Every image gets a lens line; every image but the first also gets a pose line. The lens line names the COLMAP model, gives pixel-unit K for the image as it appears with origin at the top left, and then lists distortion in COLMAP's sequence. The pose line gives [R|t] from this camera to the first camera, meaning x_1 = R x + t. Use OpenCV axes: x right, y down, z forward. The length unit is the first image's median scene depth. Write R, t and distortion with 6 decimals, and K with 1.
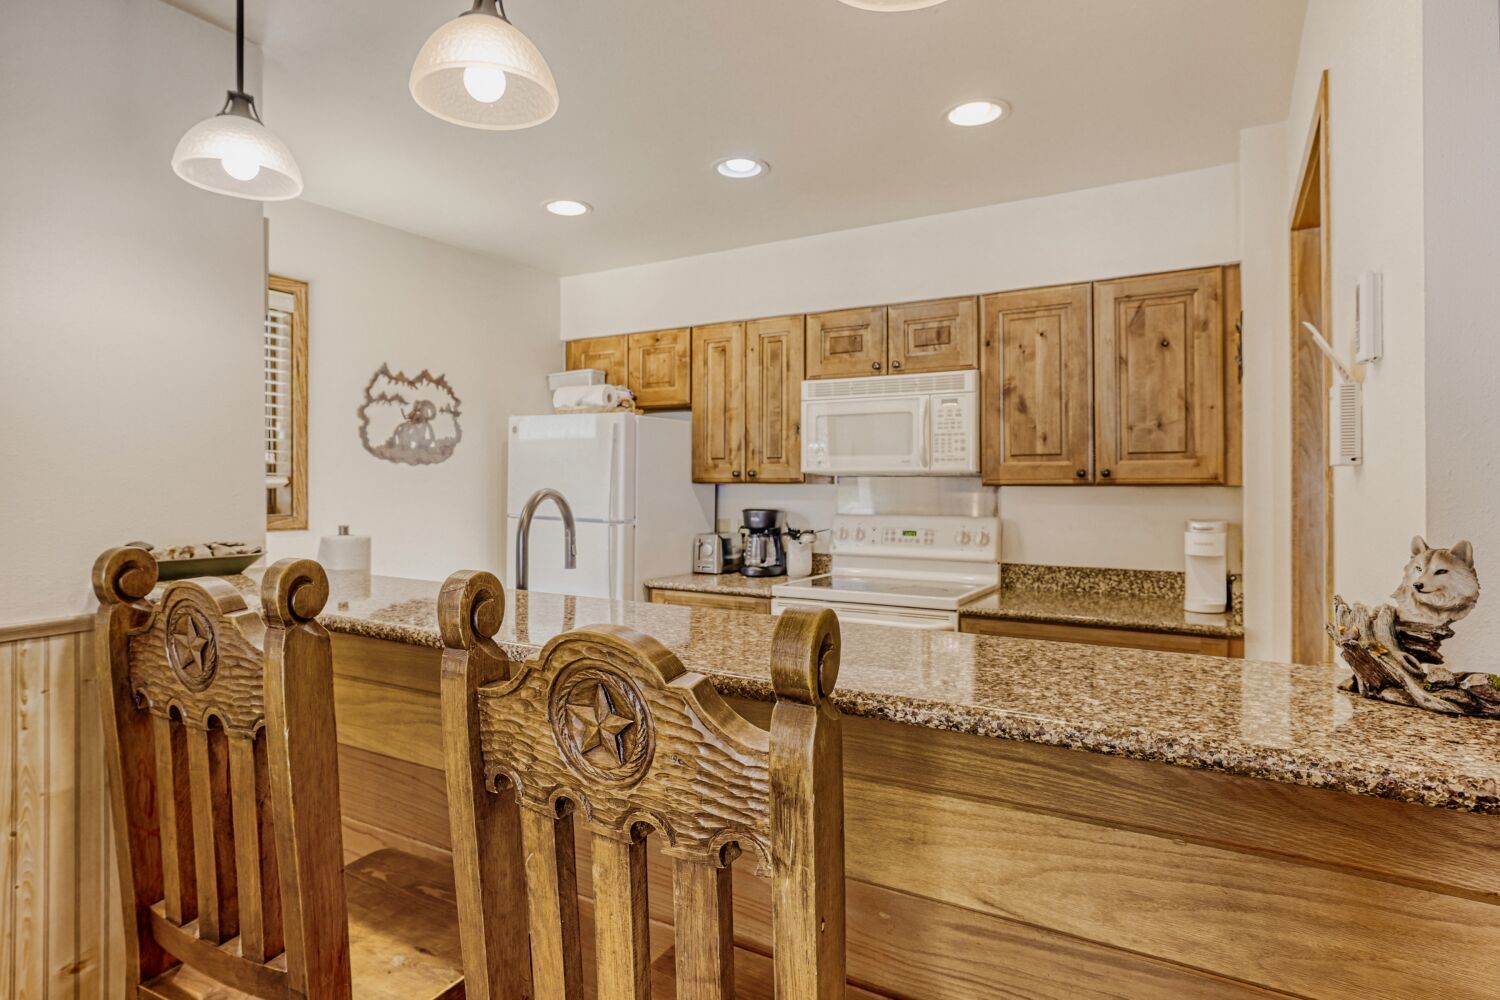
lens RADIAL K [[809.2, 0, 749.1], [0, 809.2, 504.0], [0, 0, 1]] dist [-0.032881, 0.000473]
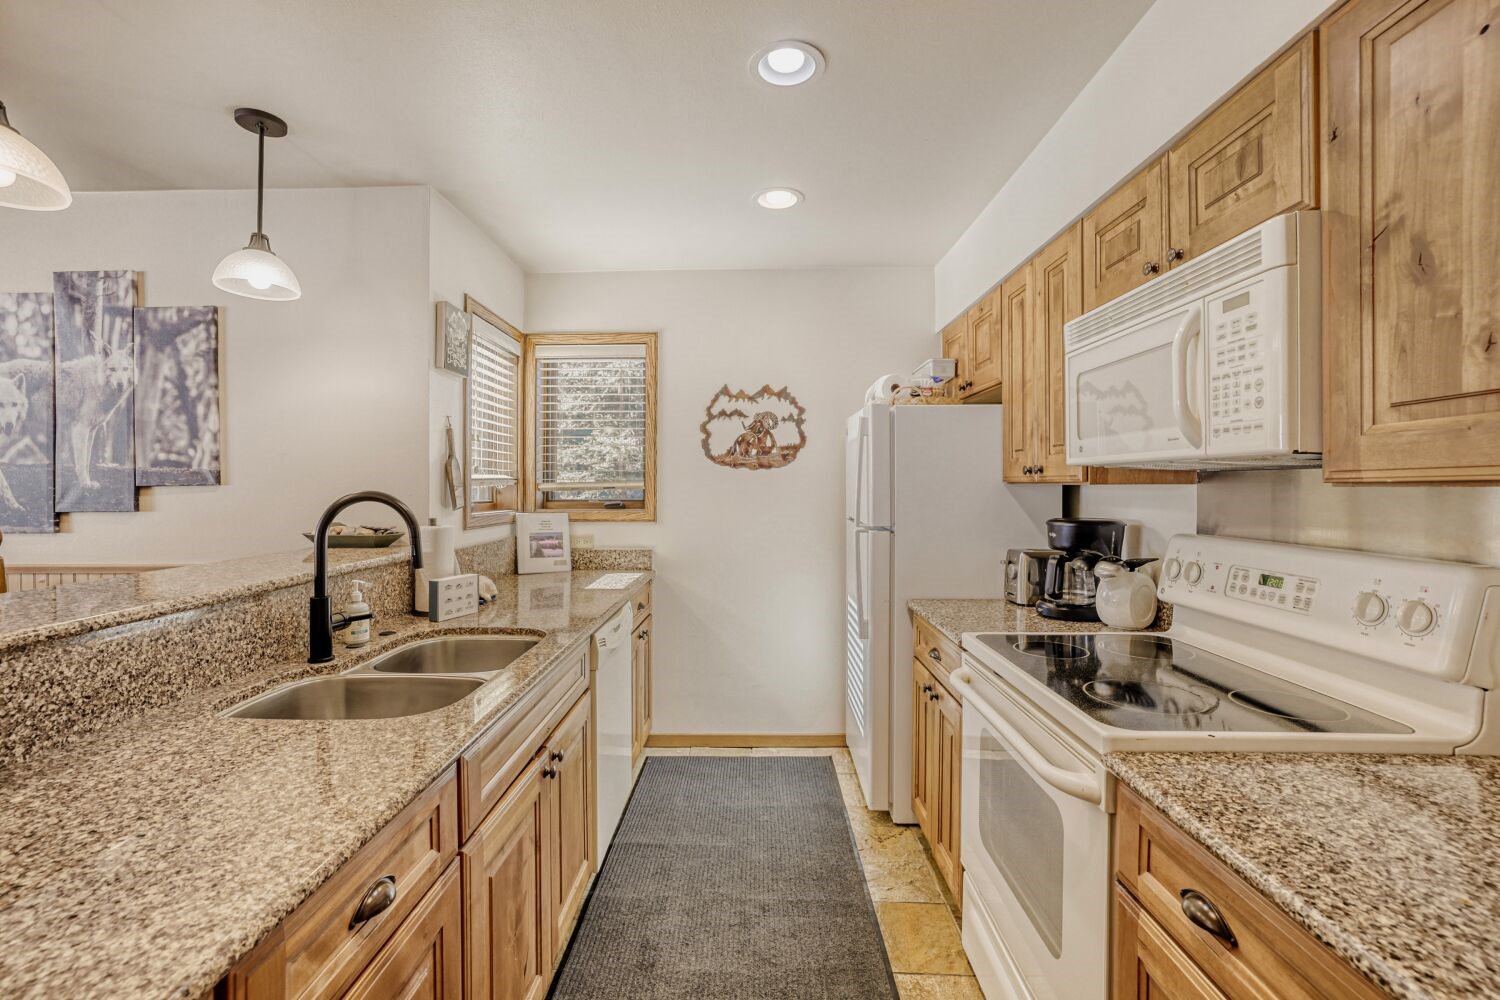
lens RADIAL K [[653.5, 0, 749.8], [0, 653.5, 490.9], [0, 0, 1]] dist [-0.004844, 0.001496]
pose [[0.493829, 0.003411, -0.869552, 0.406678], [-0.014249, 0.999890, -0.004171, -0.013713], [0.869442, 0.014450, 0.493824, 0.544766]]
